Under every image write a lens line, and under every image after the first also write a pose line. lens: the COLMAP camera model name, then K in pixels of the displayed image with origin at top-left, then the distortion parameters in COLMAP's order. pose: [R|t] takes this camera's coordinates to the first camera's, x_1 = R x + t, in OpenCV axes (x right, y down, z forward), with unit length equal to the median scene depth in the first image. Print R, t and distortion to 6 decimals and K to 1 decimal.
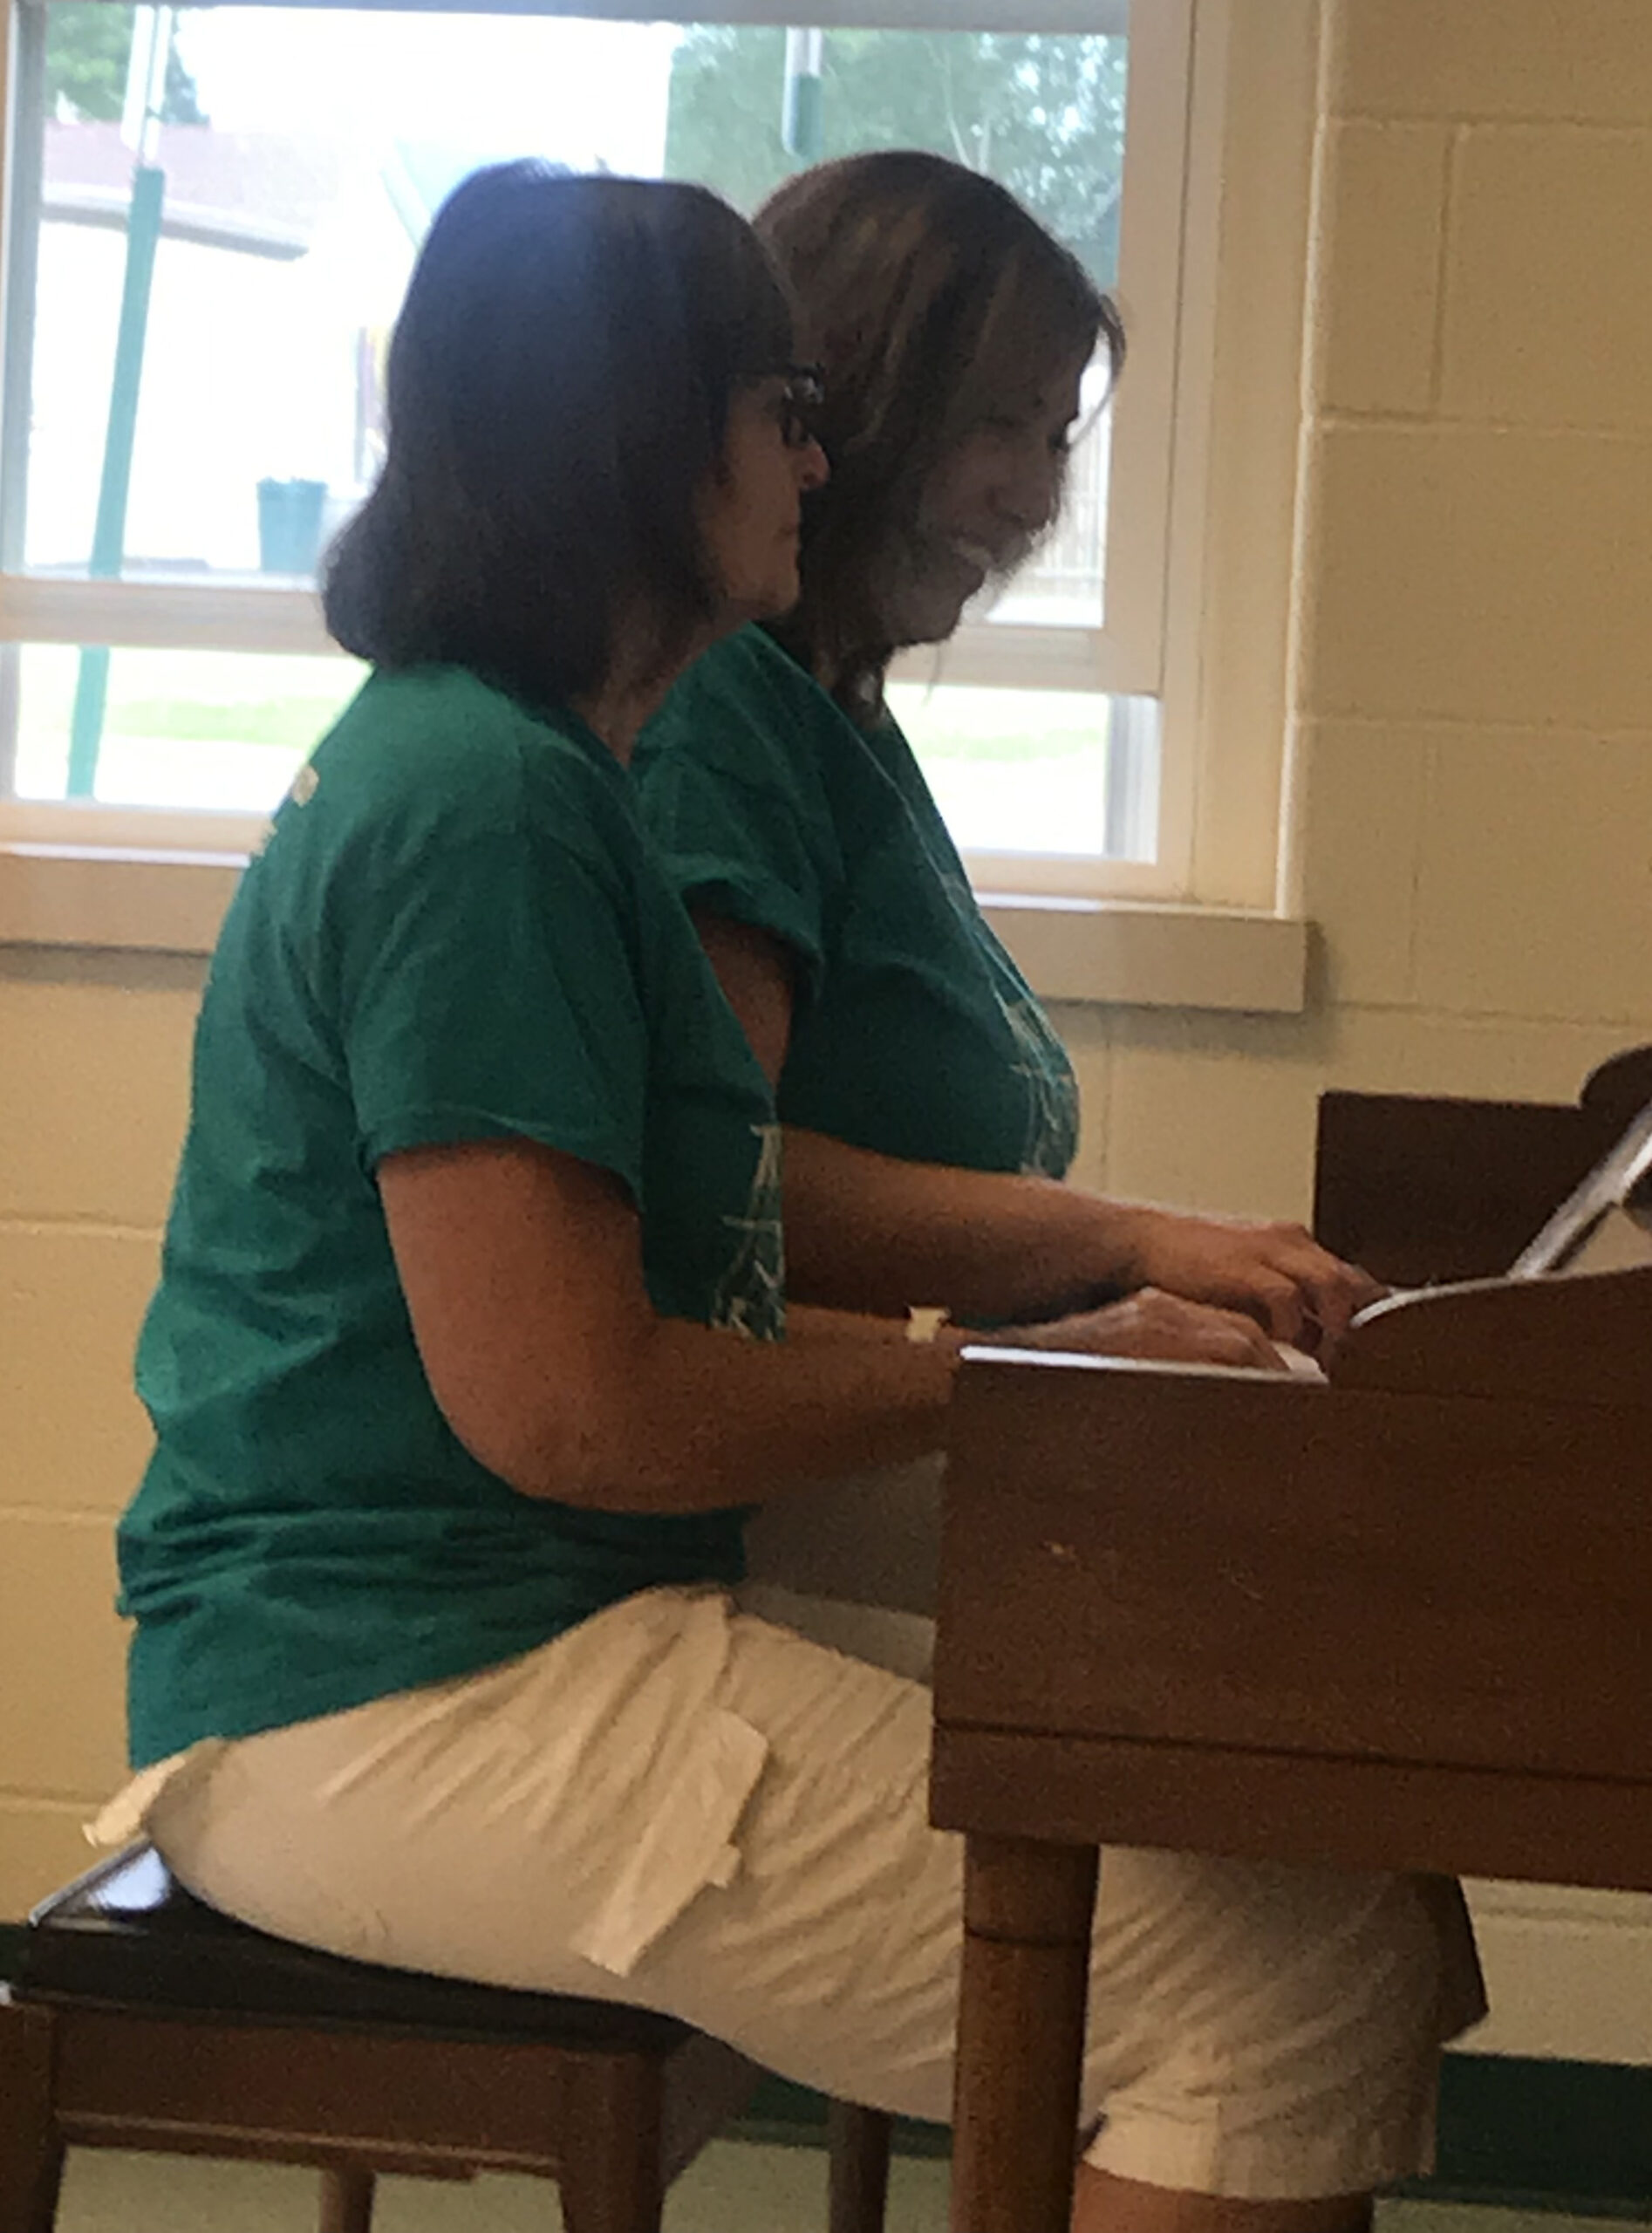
lens RADIAL K [[6593.1, 0, 781.9], [0, 6593.1, 1012.0], [0, 0, 1]] dist [0.185640, 0.000000]
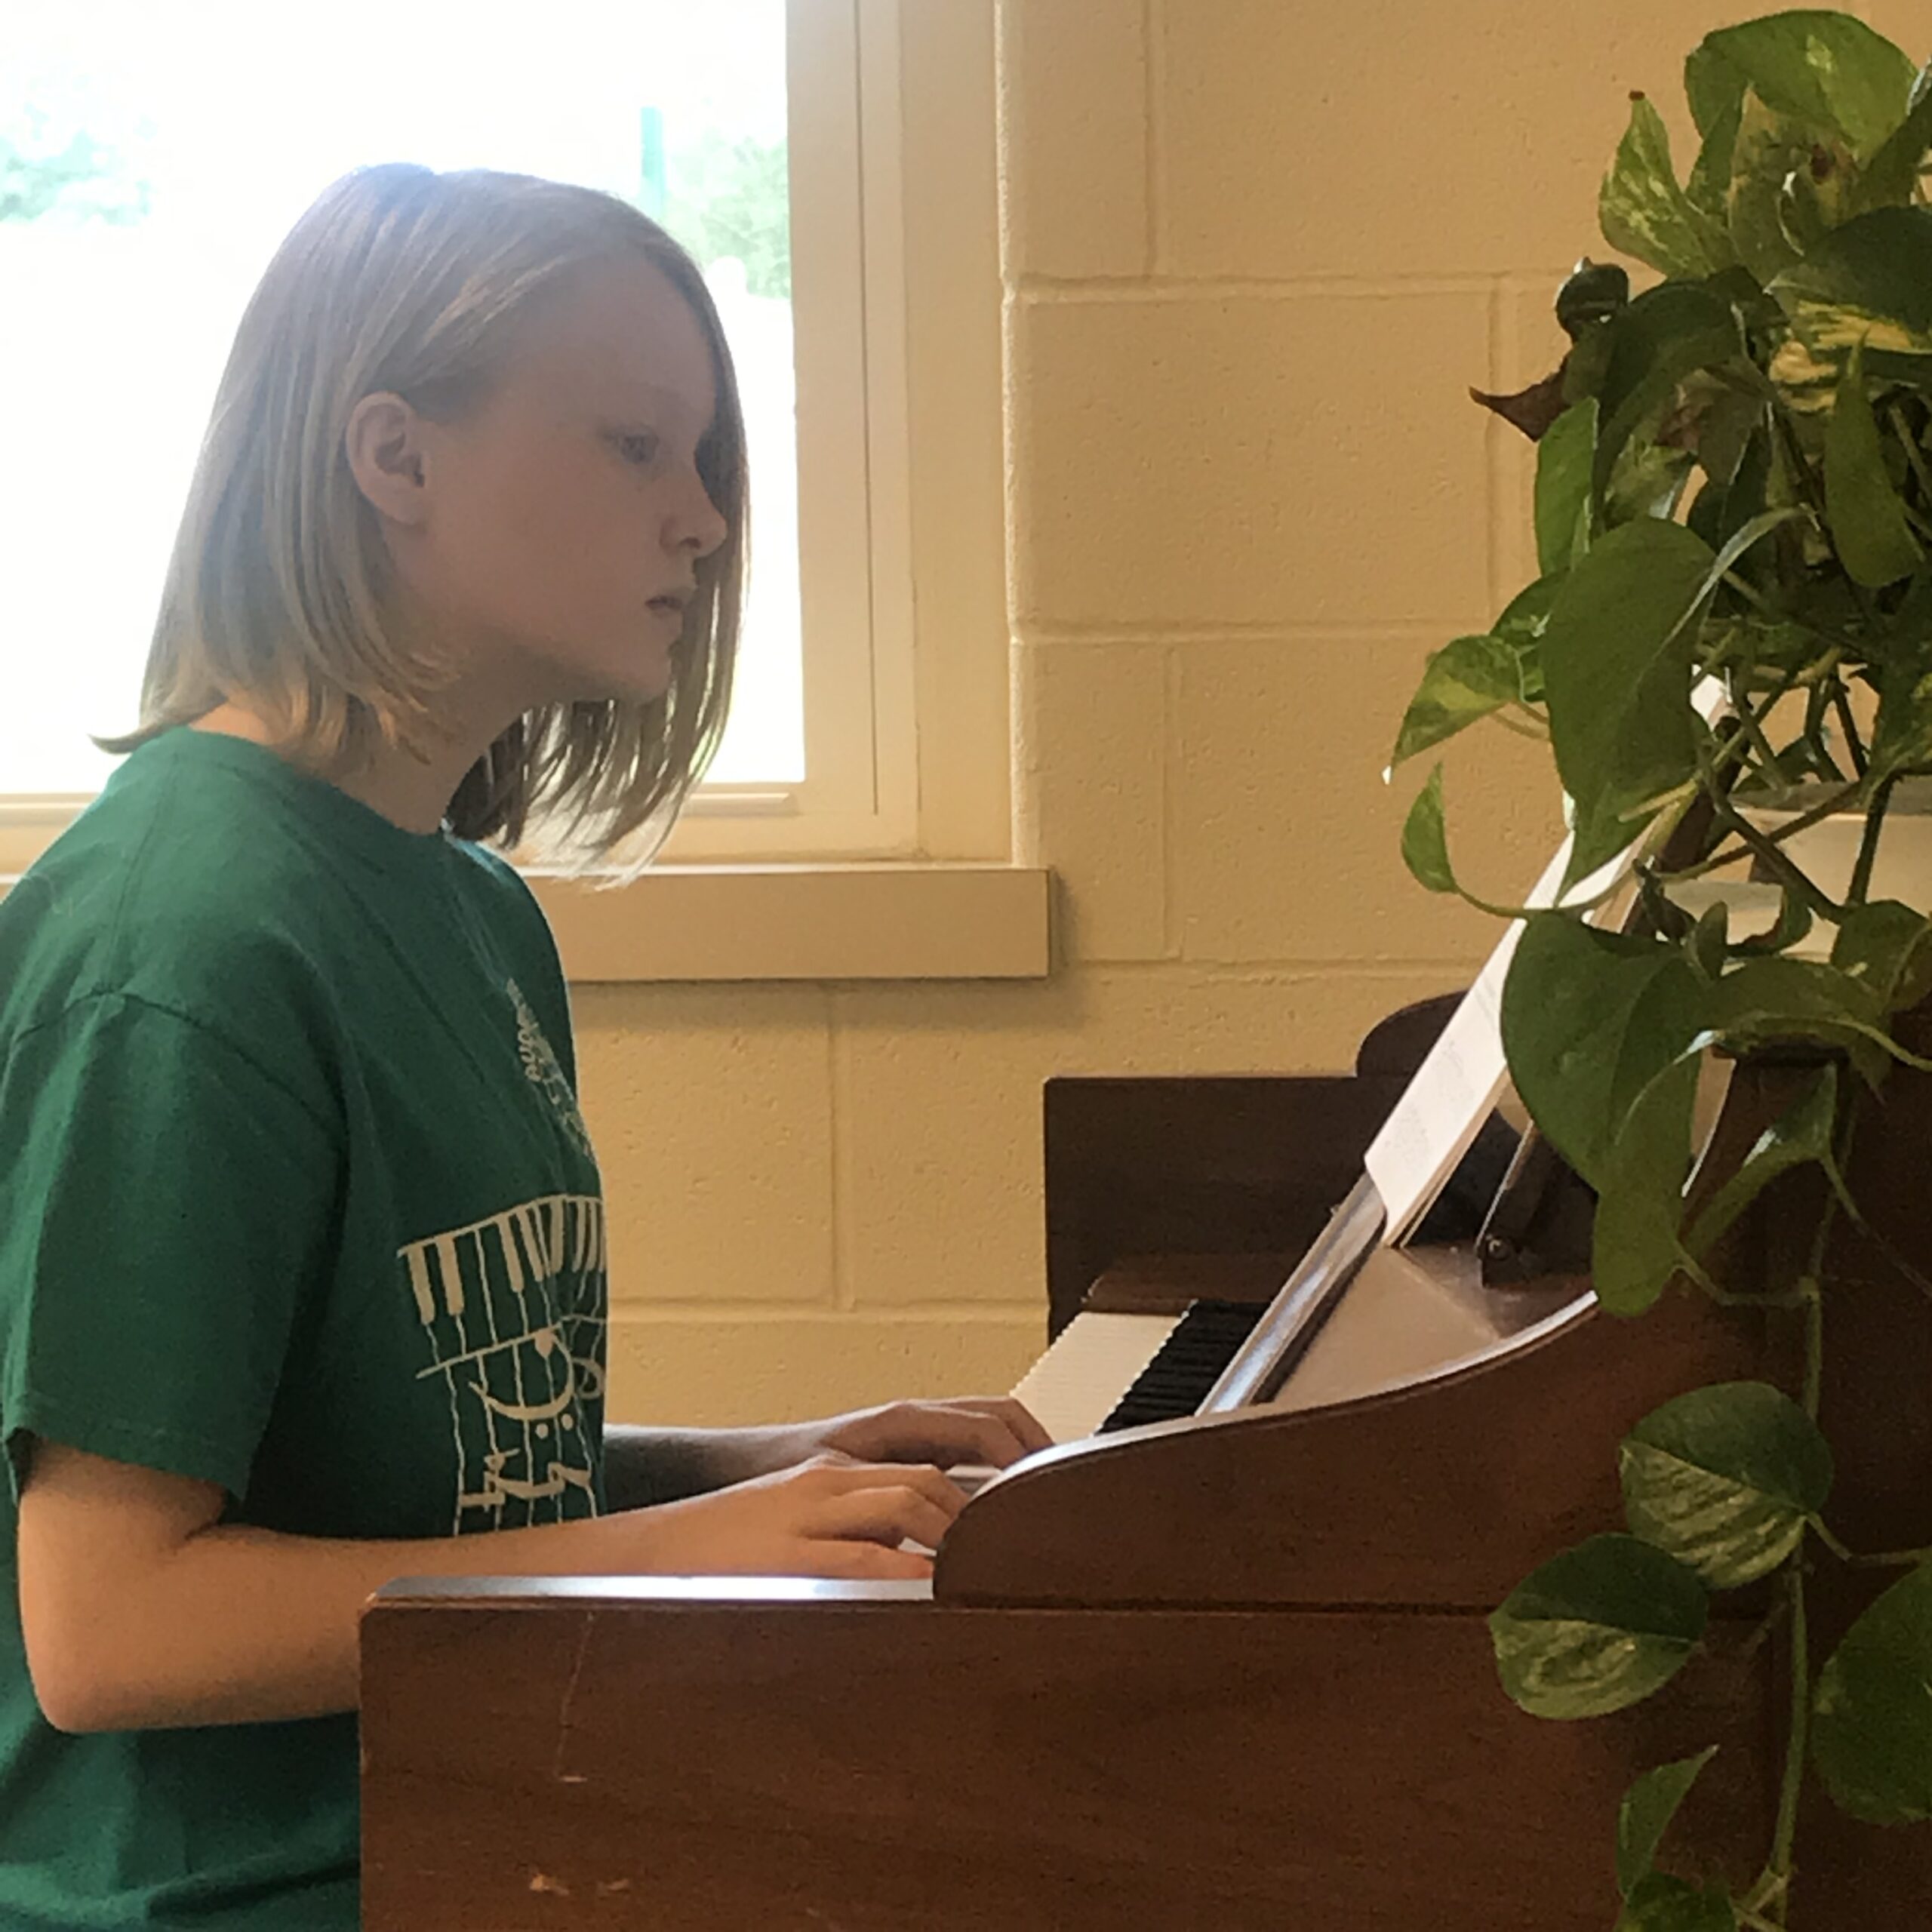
lens RADIAL K [[5633.1, 0, 1006.7], [0, 5633.1, 922.6], [0, 0, 1]] dist [0.168283, 0.000000]
pose [[0.996961, -0.063804, 0.044690, 0.041095], [0.064060, 0.997937, -0.004315, -0.004082], [-0.044323, 0.007165, 0.998992, 0.262377]]
